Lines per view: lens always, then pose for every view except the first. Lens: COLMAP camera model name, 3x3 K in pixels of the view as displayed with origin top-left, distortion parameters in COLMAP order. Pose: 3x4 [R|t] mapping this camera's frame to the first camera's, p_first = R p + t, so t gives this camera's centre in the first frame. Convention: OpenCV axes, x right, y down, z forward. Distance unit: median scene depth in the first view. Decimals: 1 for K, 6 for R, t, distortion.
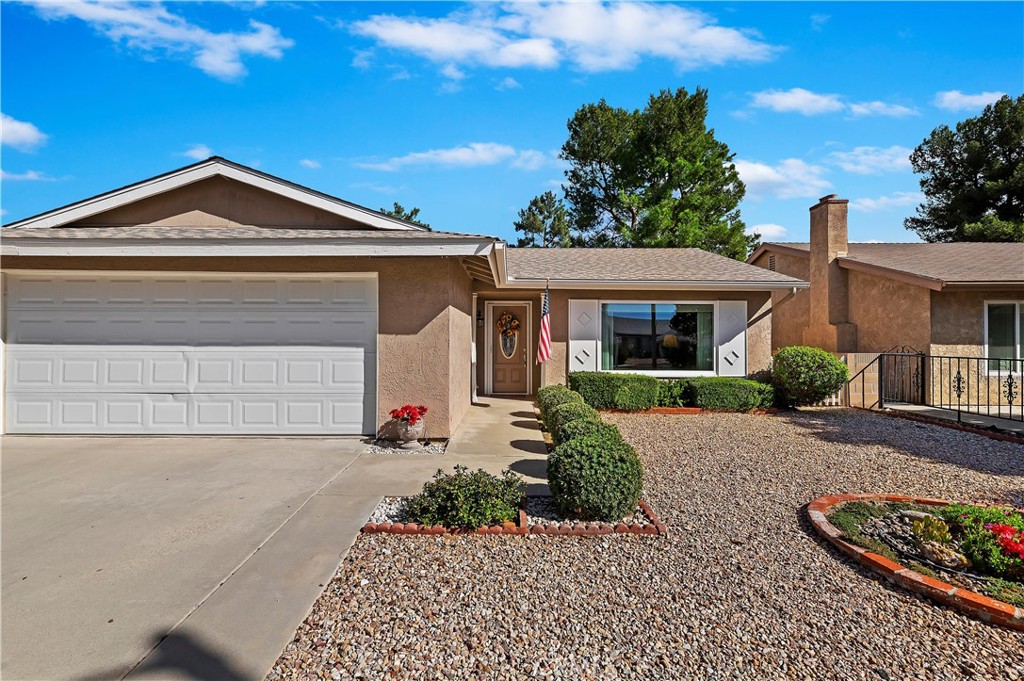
lens RADIAL K [[427.4, 0, 512.0], [0, 427.4, 340.5], [0, 0, 1]] dist [0.001668, 0.000098]
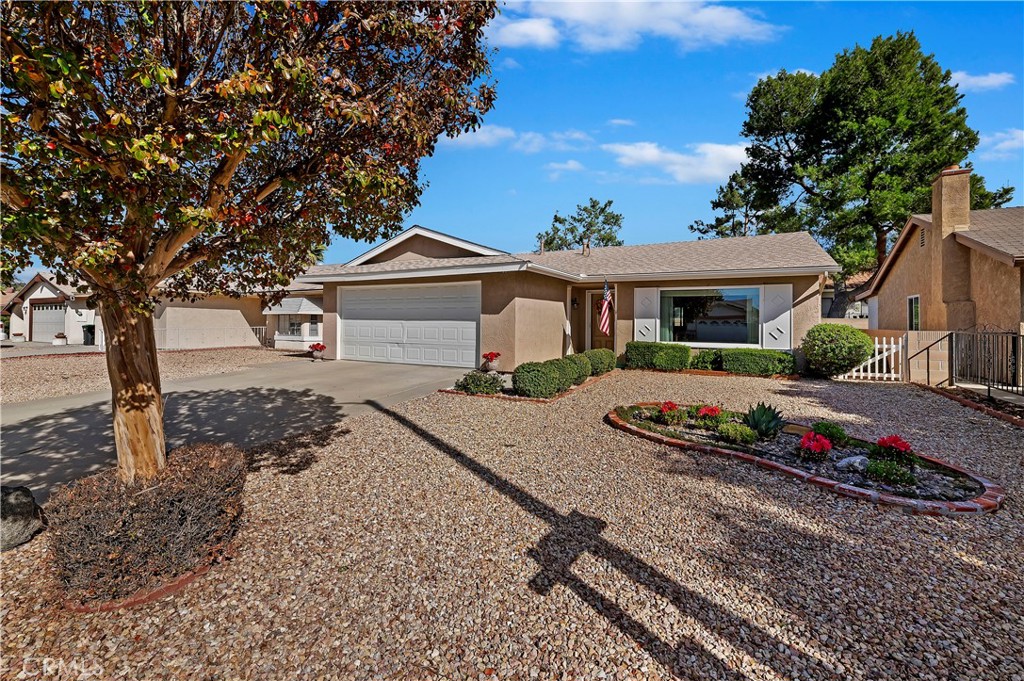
lens RADIAL K [[405.6, 0, 513.8], [0, 405.6, 319.1], [0, 0, 1]] dist [0.000946, 0.000080]
pose [[0.890029, 0.000068, -0.455905, 0.371383], [-0.004203, 0.999959, -0.008054, 0.013060], [0.455885, 0.009085, 0.889992, -0.300851]]
